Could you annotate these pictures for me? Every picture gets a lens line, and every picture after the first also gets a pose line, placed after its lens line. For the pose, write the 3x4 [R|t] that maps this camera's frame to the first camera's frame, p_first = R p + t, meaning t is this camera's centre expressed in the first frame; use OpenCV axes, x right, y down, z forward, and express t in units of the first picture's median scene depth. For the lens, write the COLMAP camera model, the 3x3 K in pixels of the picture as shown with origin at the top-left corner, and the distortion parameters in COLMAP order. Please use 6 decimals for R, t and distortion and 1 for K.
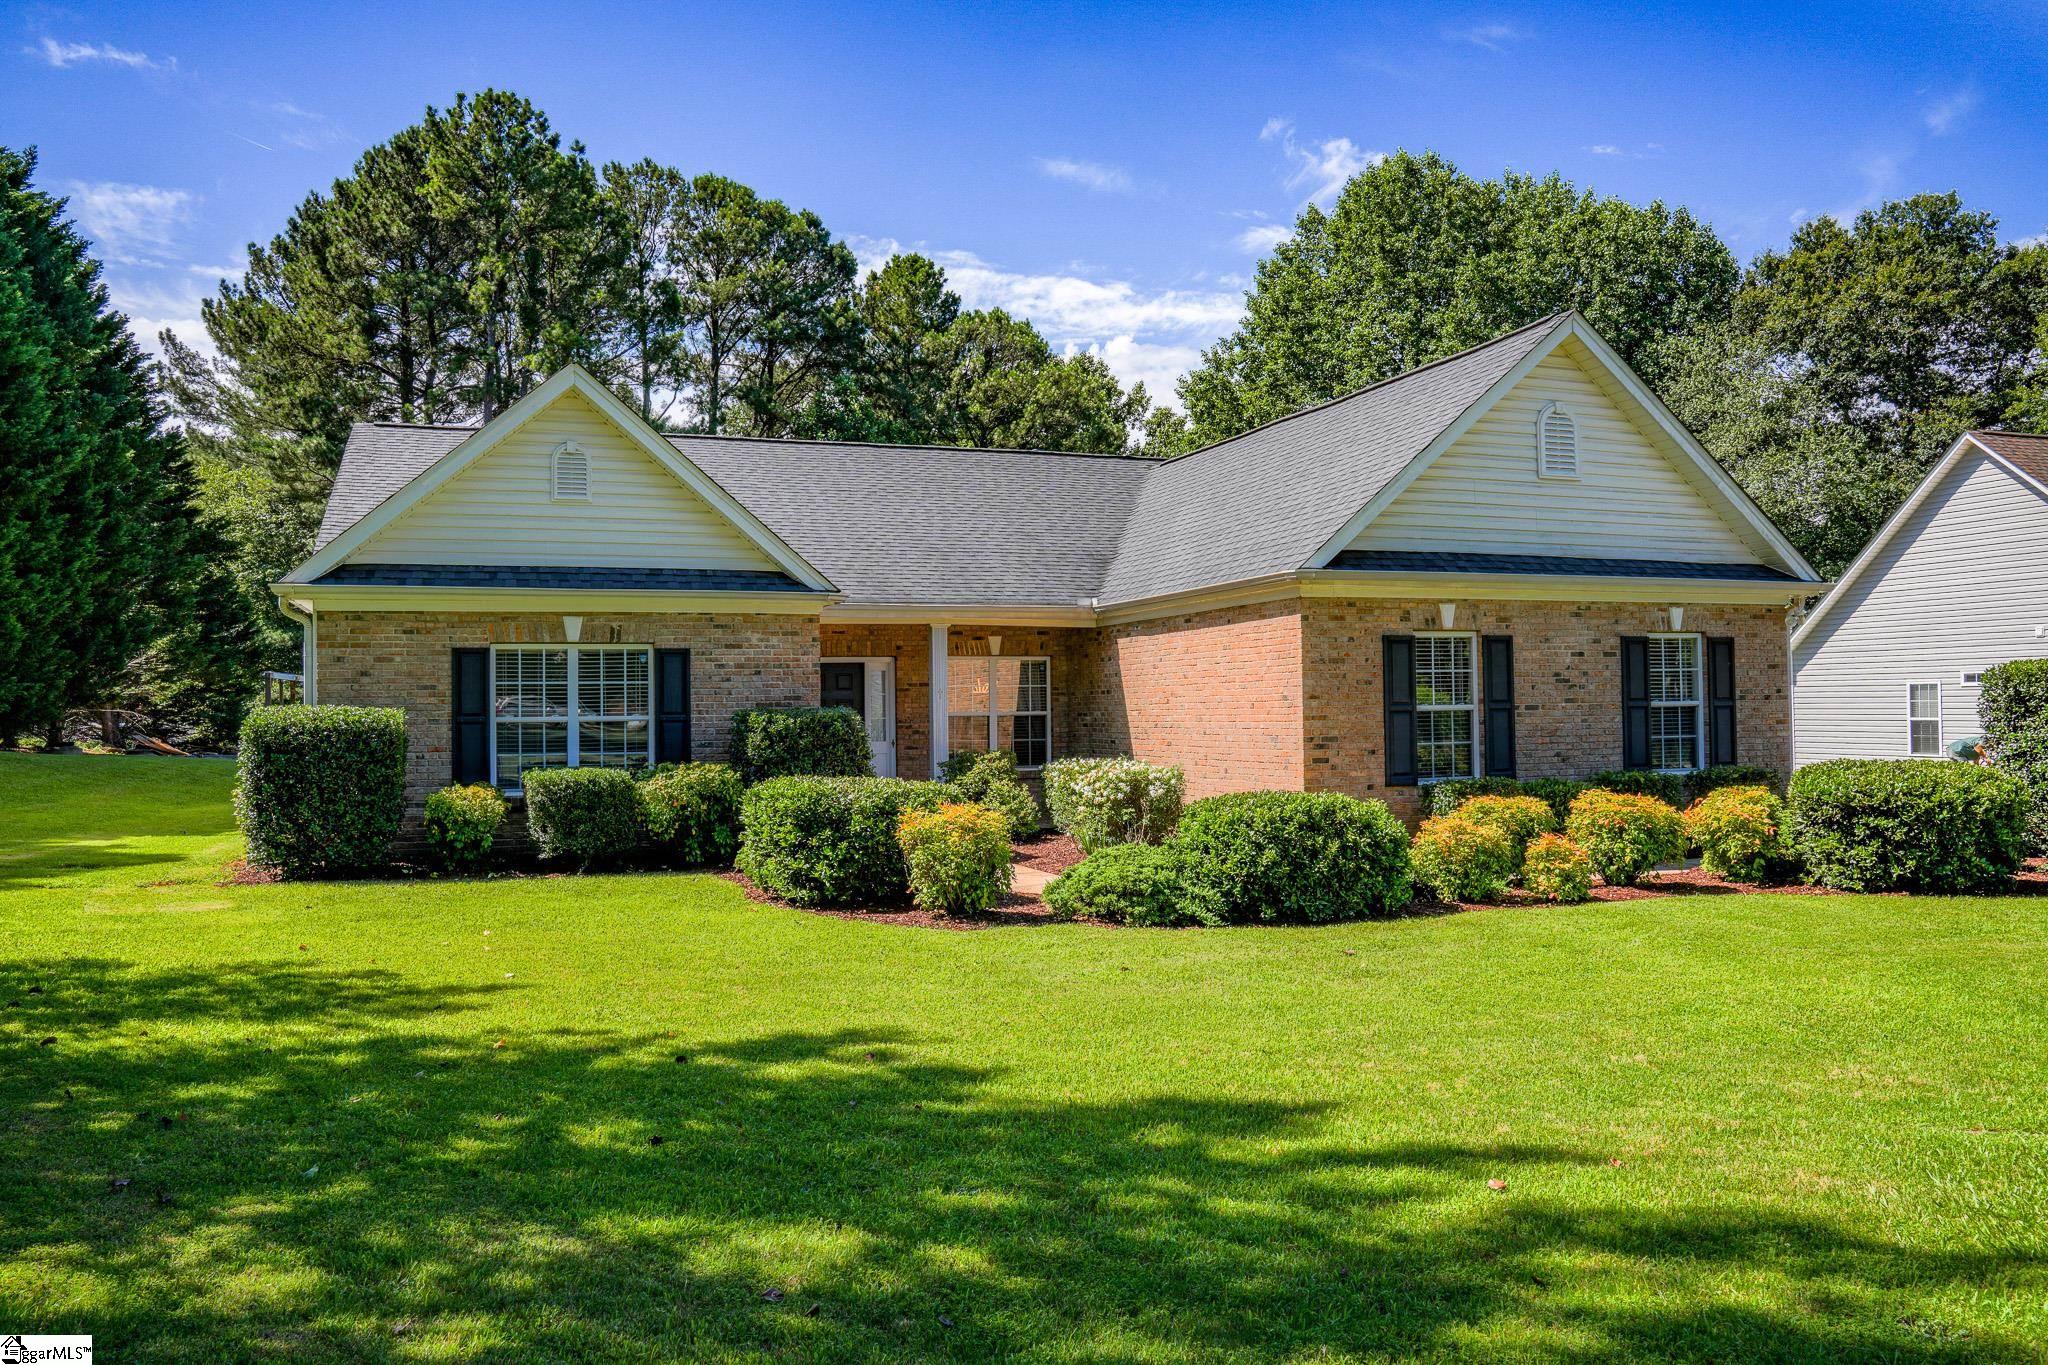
lens RADIAL K [[1524.0, 0, 1024.0], [0, 1524.0, 682.5], [0, 0, 1]] dist [-0.121131, 0.124428]
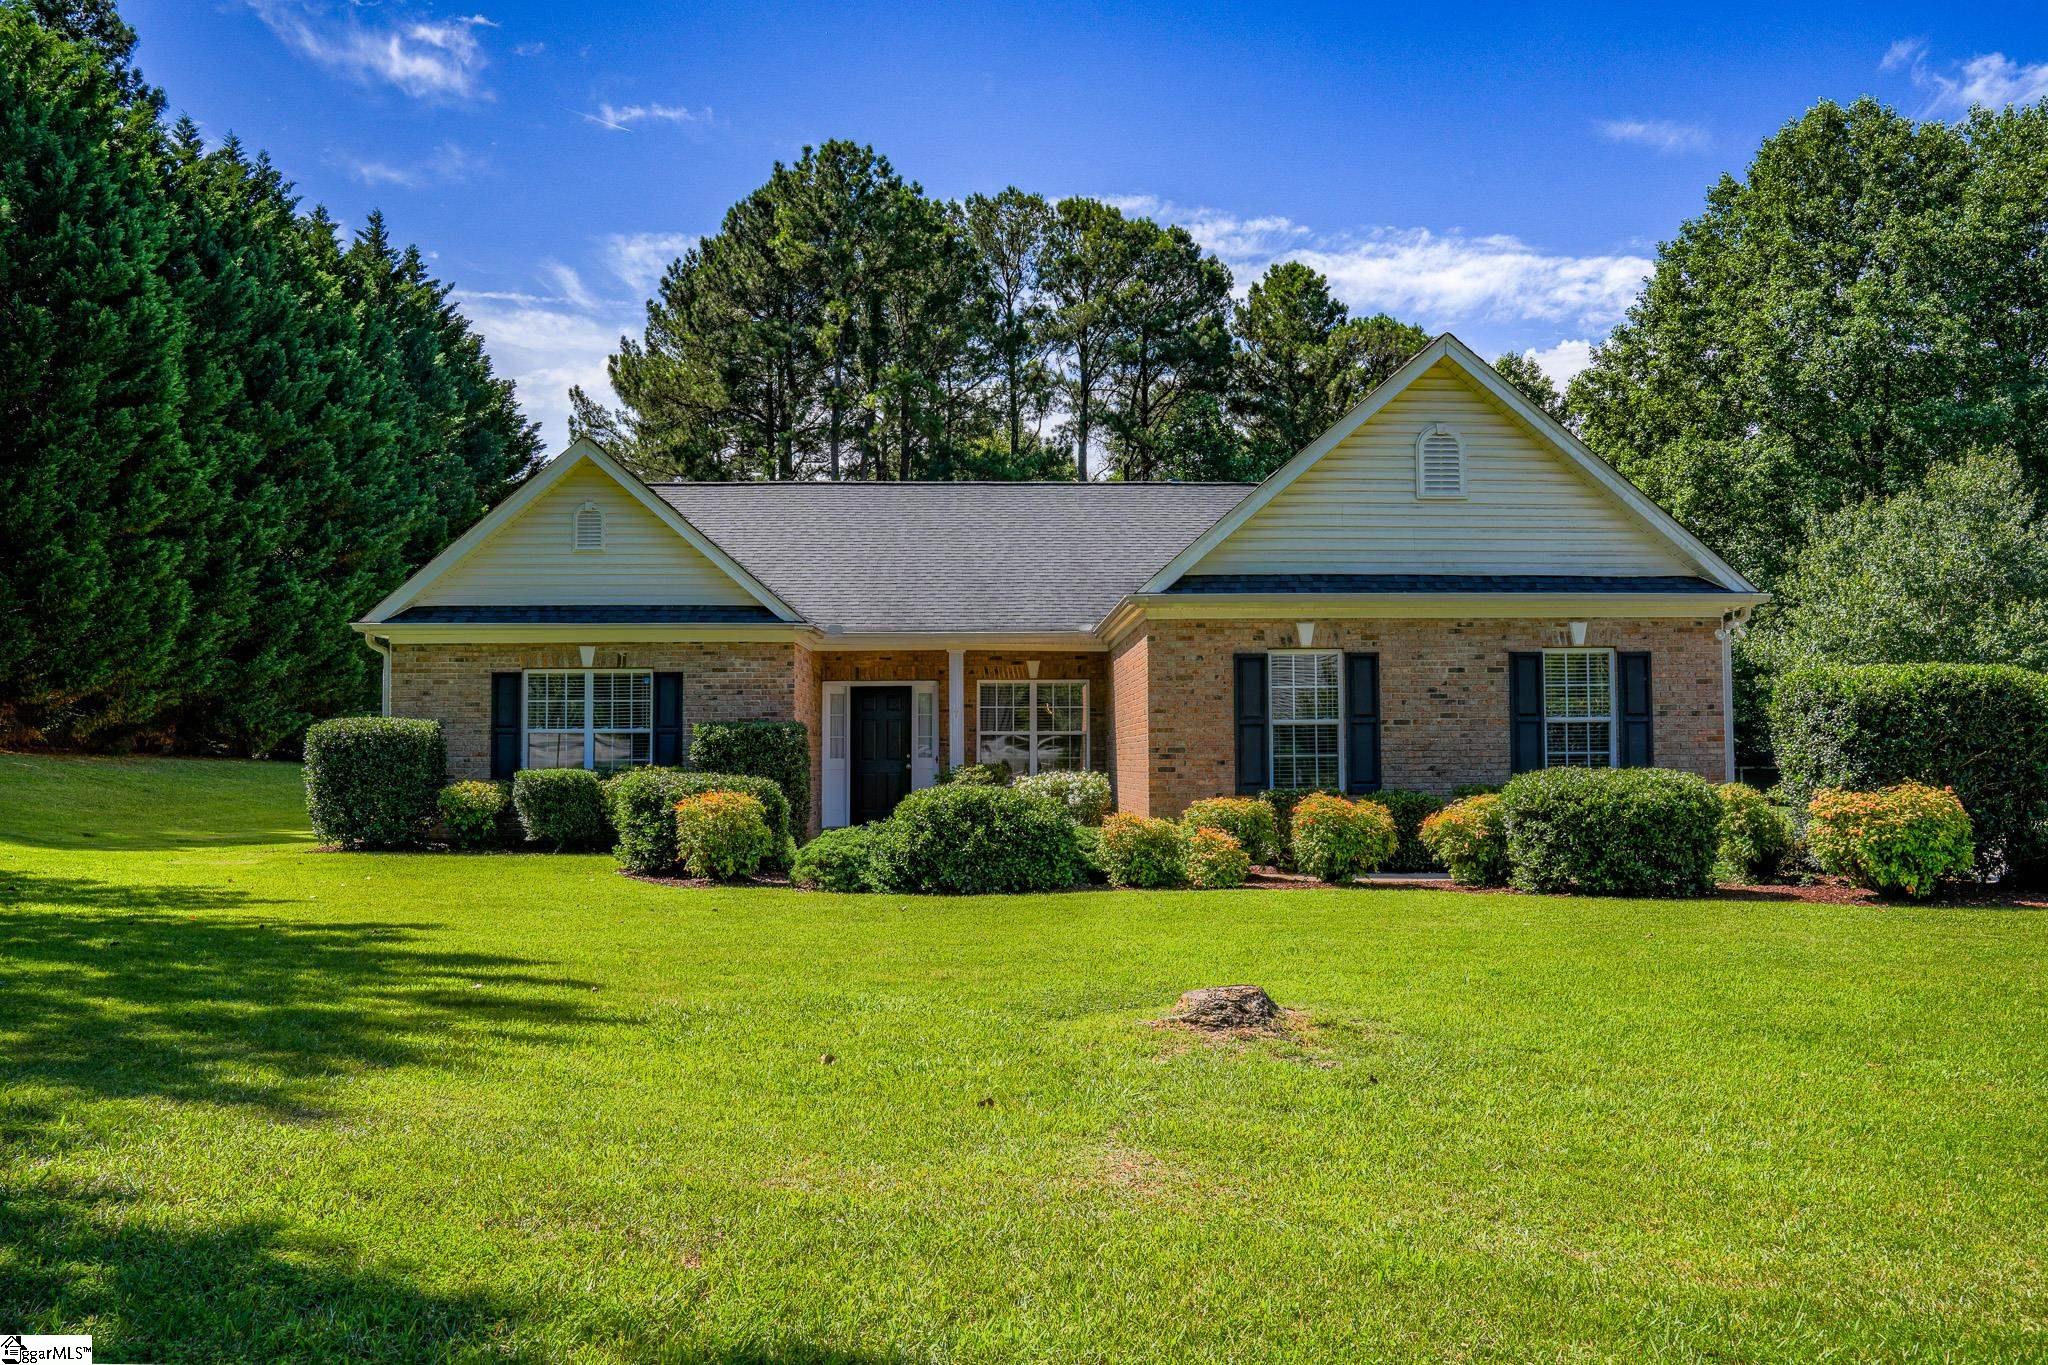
lens RADIAL K [[1668.0, 0, 1024.0], [0, 1668.0, 682.5], [0, 0, 1]] dist [-0.101593, 0.134526]
pose [[0.951899, -0.006546, -0.306343, 0.419850], [-0.000644, 0.999727, -0.023361, 0.015451], [0.306413, 0.022435, 0.951634, -0.151542]]
